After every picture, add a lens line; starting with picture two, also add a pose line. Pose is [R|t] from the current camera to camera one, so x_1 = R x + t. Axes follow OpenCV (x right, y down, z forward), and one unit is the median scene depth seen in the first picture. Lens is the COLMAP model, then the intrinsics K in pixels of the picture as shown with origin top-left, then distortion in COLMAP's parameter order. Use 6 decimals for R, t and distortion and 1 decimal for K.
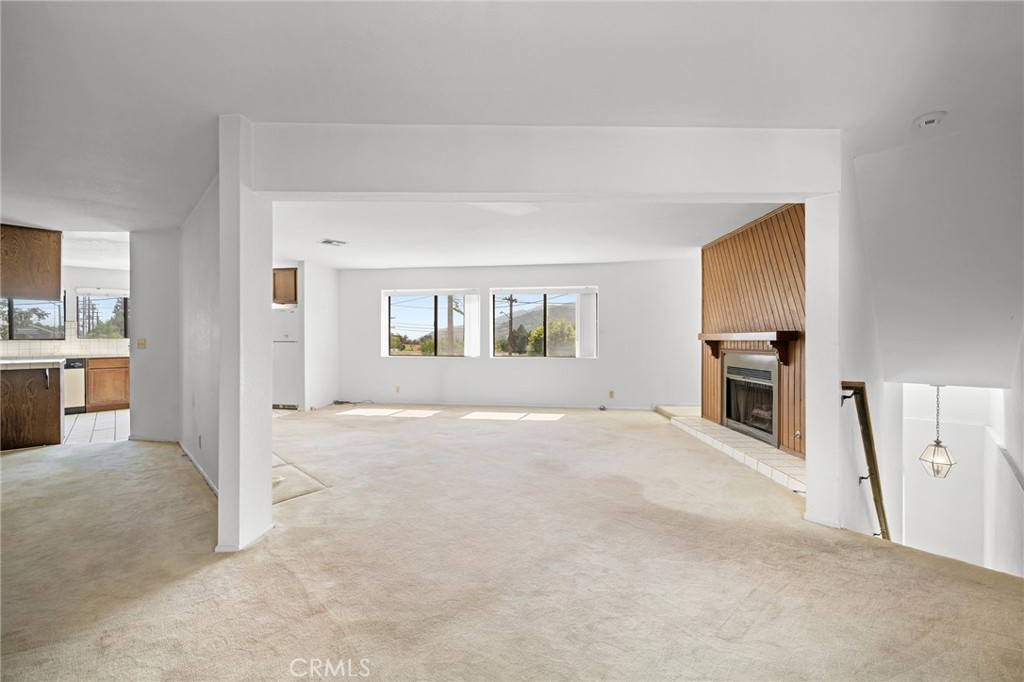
lens RADIAL K [[418.6, 0, 513.6], [0, 418.6, 340.9], [0, 0, 1]] dist [-0.001818, -0.000169]
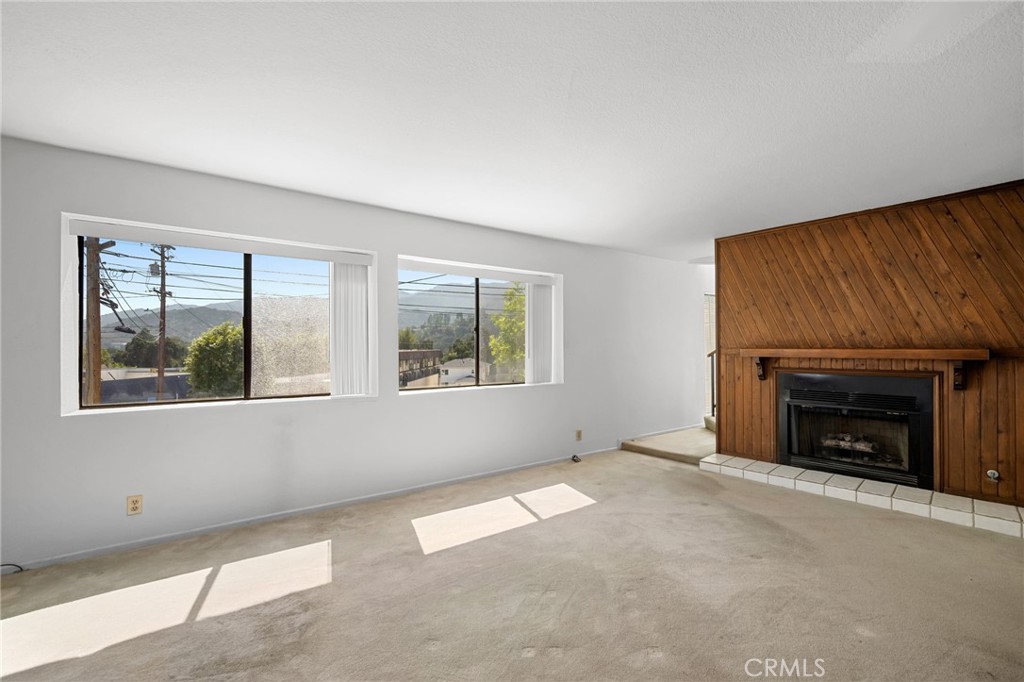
lens RADIAL K [[416.1, 0, 514.1], [0, 416.1, 345.8], [0, 0, 1]] dist [-0.002726, -0.000137]
pose [[0.727574, 0.001803, 0.686027, -0.309382], [0.004126, 0.999967, -0.007004, -0.014659], [-0.686017, 0.007927, 0.727542, 0.577433]]
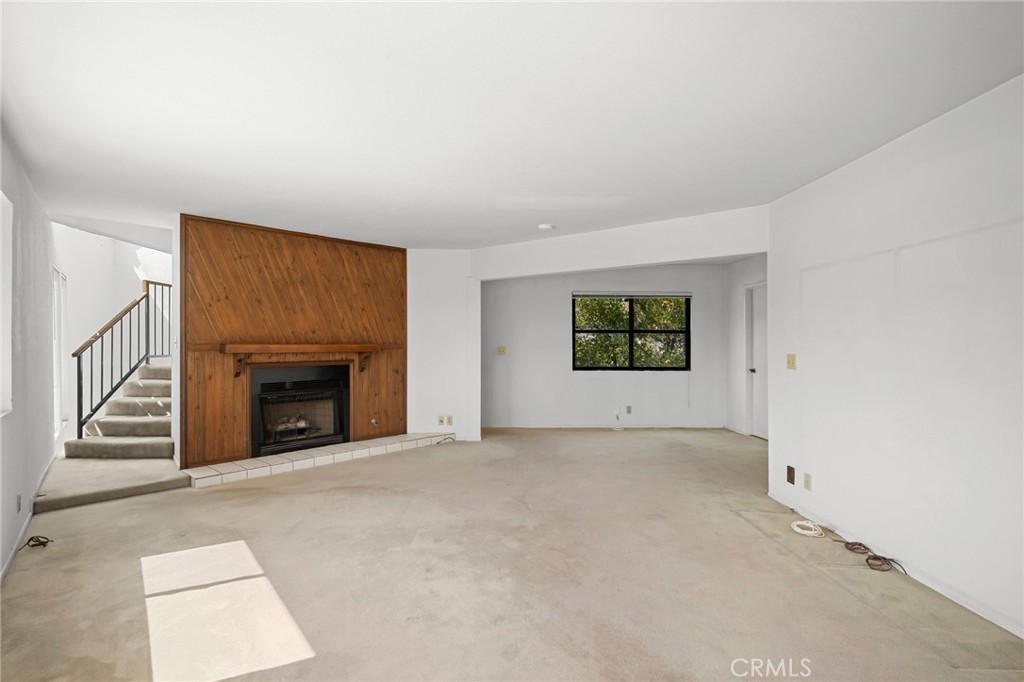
lens RADIAL K [[504.7, 0, 502.8], [0, 504.7, 341.0], [0, 0, 1]] dist [-0.004022, -0.001476]
pose [[-0.732725, 0.002440, 0.680521, -0.393606], [0.002065, 0.999997, -0.001362, -0.016542], [-0.680522, 0.000407, -0.732727, 1.041963]]
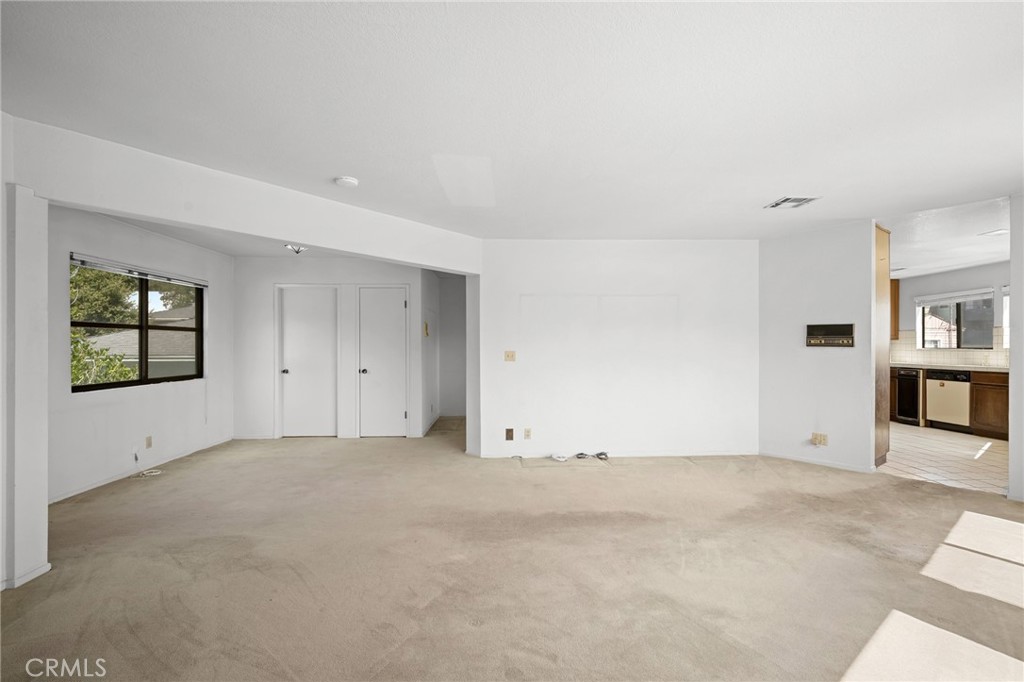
lens RADIAL K [[479.1, 0, 497.4], [0, 479.1, 346.7], [0, 0, 1]] dist [0.000931, -0.000840]
pose [[-0.663224, 0.008211, -0.748376, 0.343180], [-0.000623, 0.999933, 0.011522, -0.018004], [0.748421, 0.008108, -0.663174, 0.908469]]
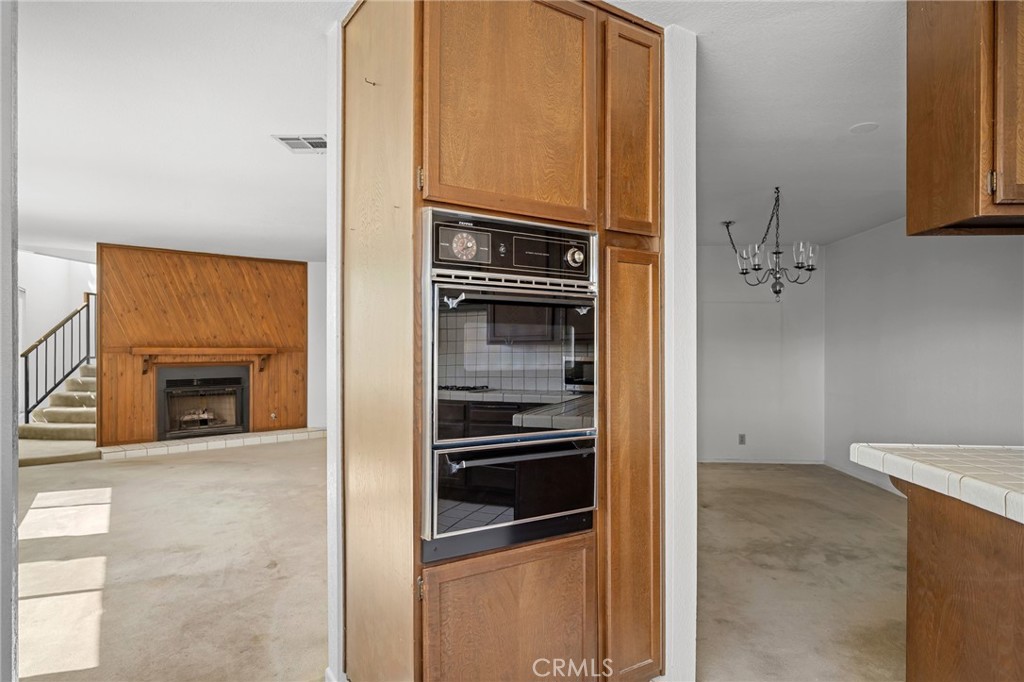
lens RADIAL K [[601.8, 0, 510.3], [0, 601.8, 344.9], [0, 0, 1]] dist [-0.006911, -0.002743]
pose [[-0.674399, -0.000800, 0.738367, -0.827296], [-0.000672, 1.000000, 0.000469, -0.018774], [-0.738367, -0.000180, -0.674399, 1.007073]]
